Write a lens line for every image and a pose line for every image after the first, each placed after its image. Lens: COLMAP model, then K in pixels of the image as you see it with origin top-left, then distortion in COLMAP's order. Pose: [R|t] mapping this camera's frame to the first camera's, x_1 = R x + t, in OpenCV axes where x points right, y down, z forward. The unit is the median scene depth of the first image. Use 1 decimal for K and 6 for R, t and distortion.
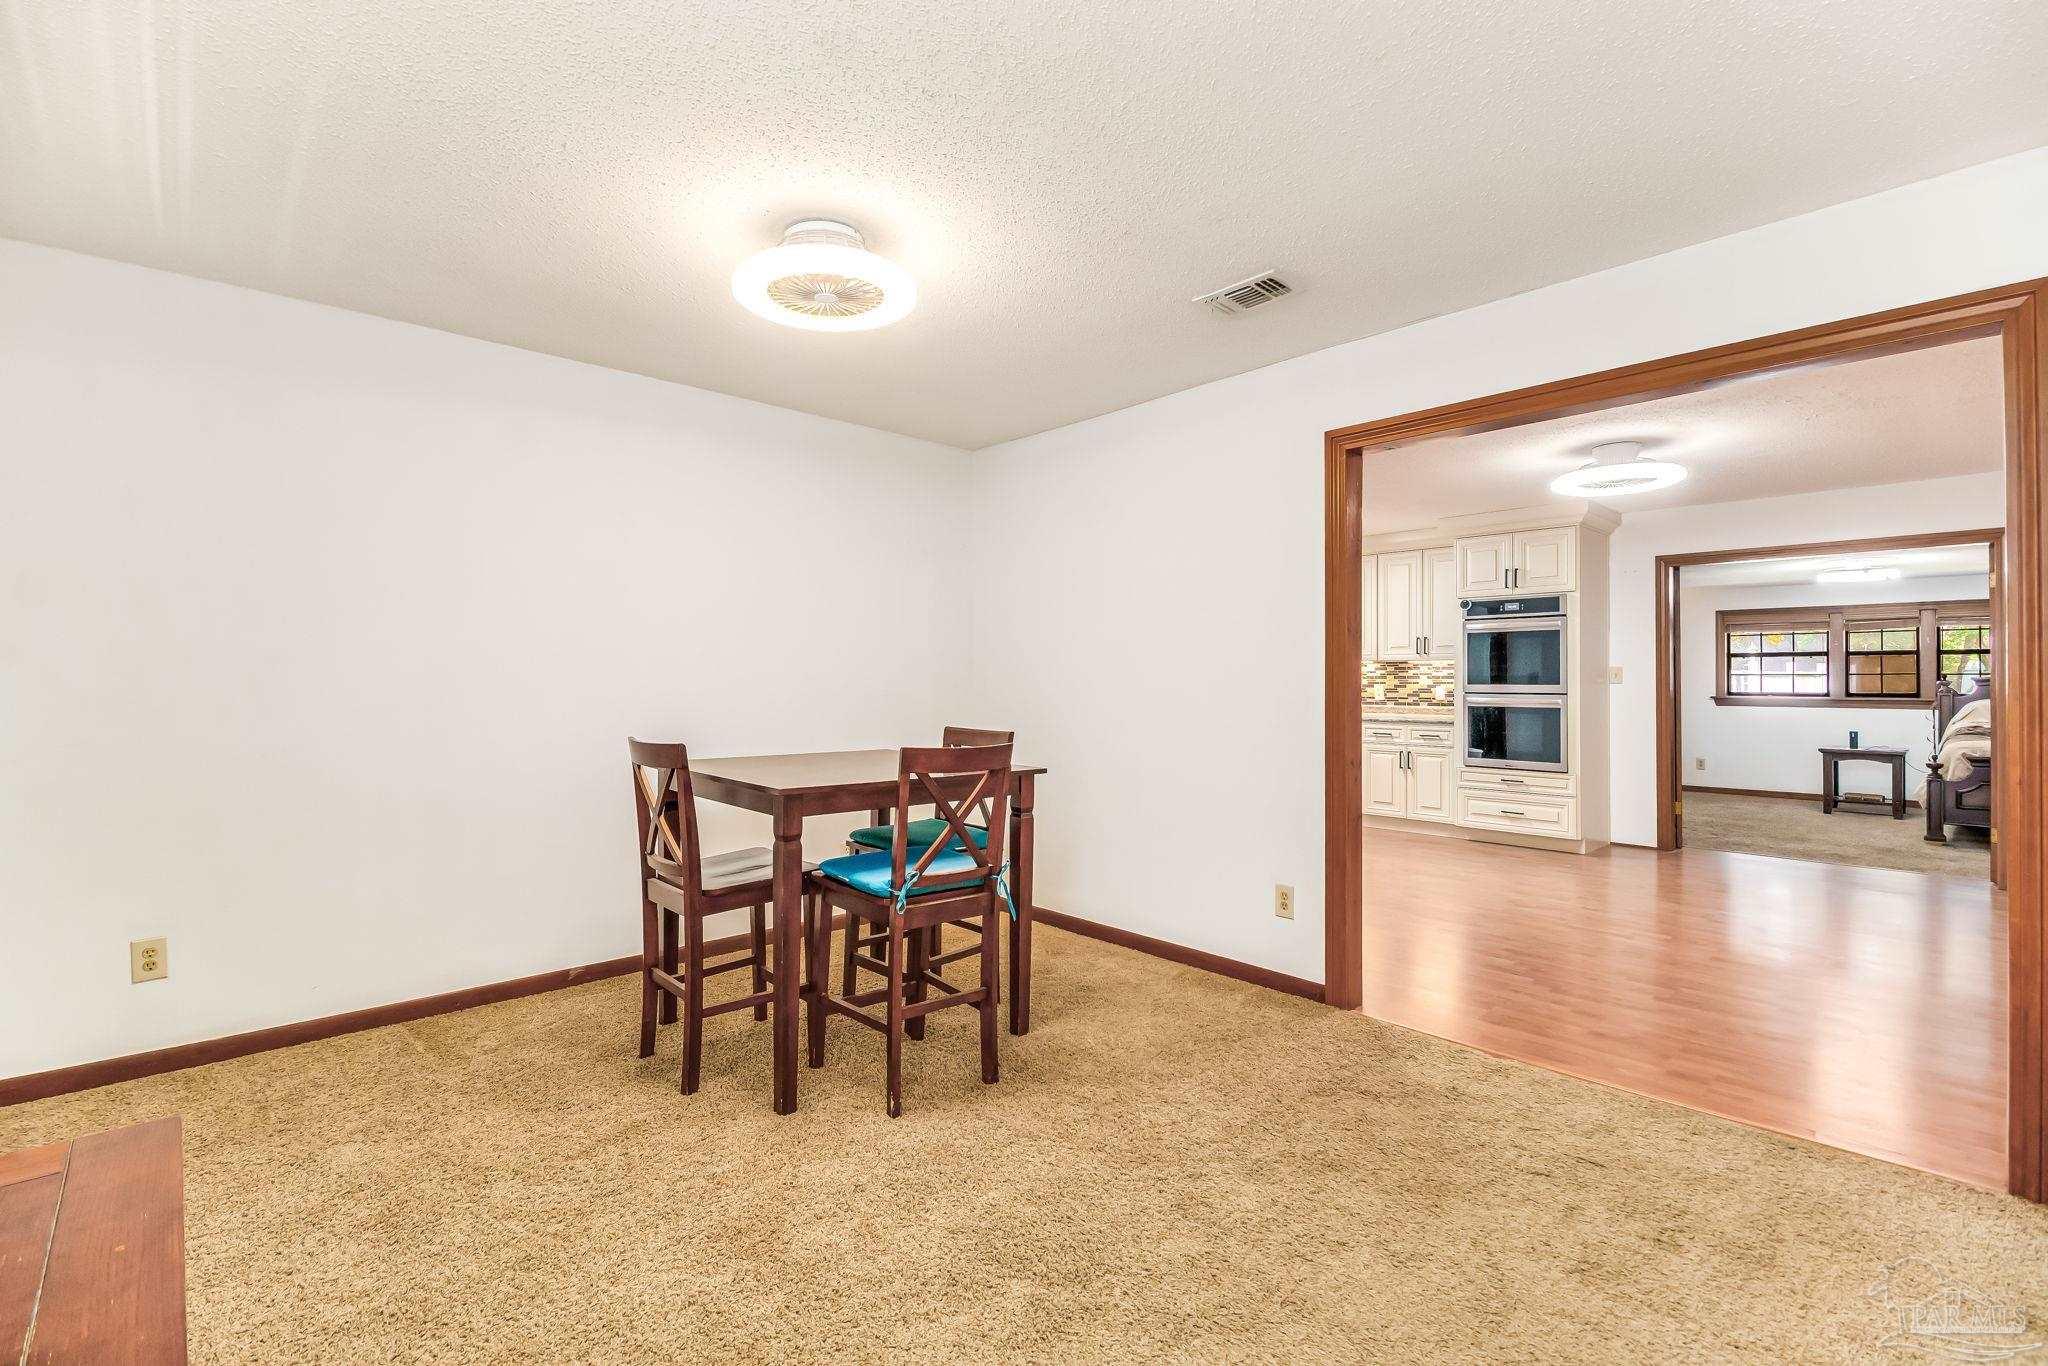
lens RADIAL K [[921.9, 0, 1019.9], [0, 921.9, 675.9], [0, 0, 1]] dist [0.000455, 0.000059]
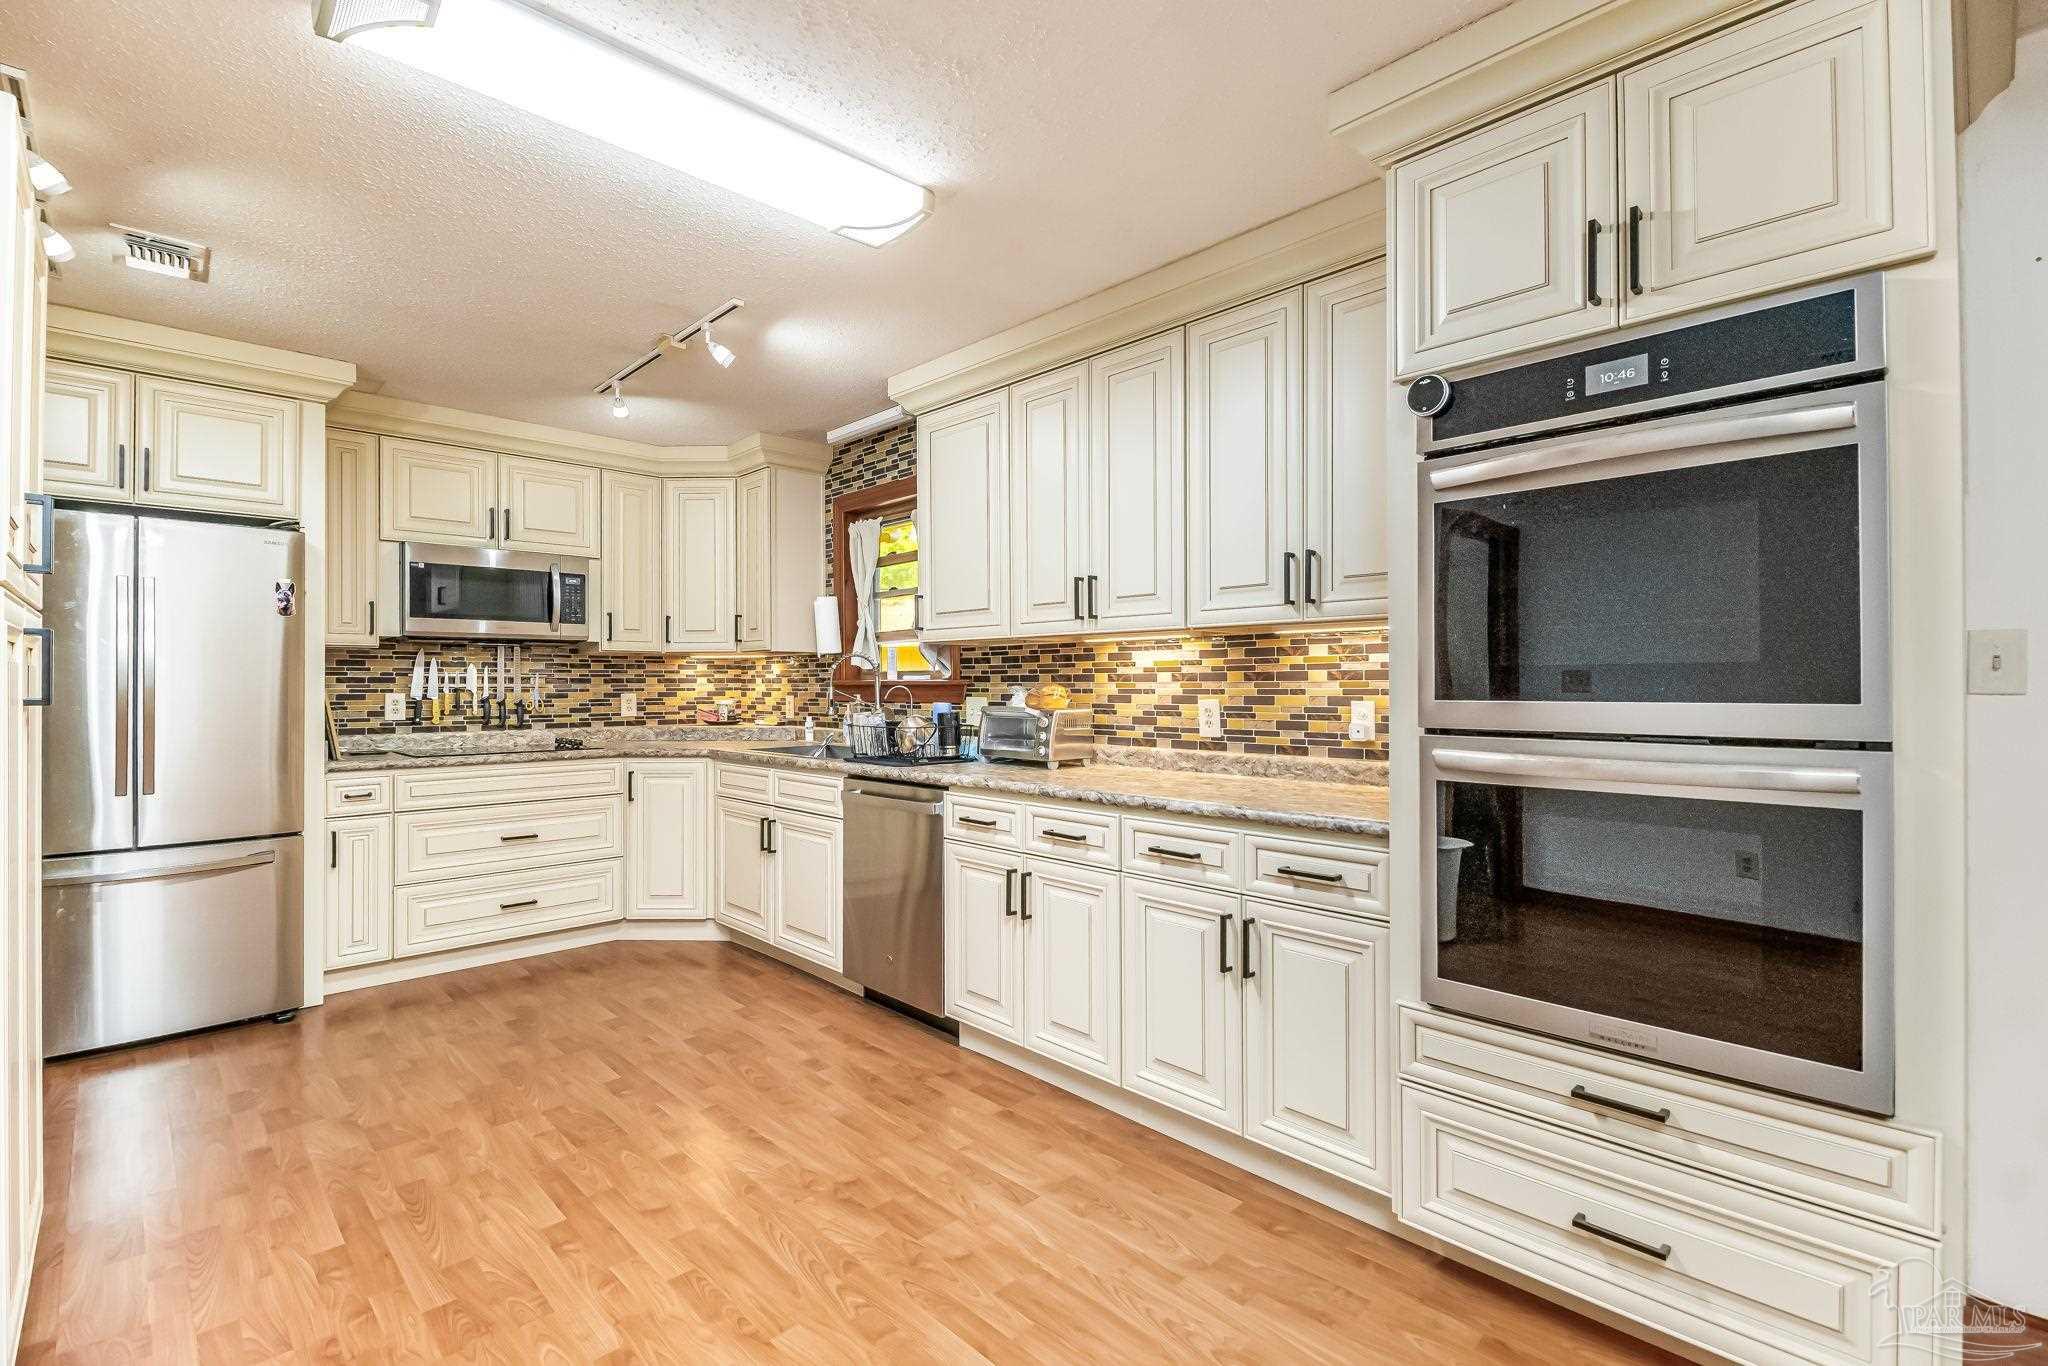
lens RADIAL K [[921.9, 0, 1028.1], [0, 921.9, 684.4], [0, 0, 1]] dist [0.000455, 0.000059]
pose [[0.999693, -0.006377, 0.023956, 0.362522], [0.006261, 0.999968, 0.004899, 0.002801], [-0.023987, -0.004748, 0.999701, 0.738771]]
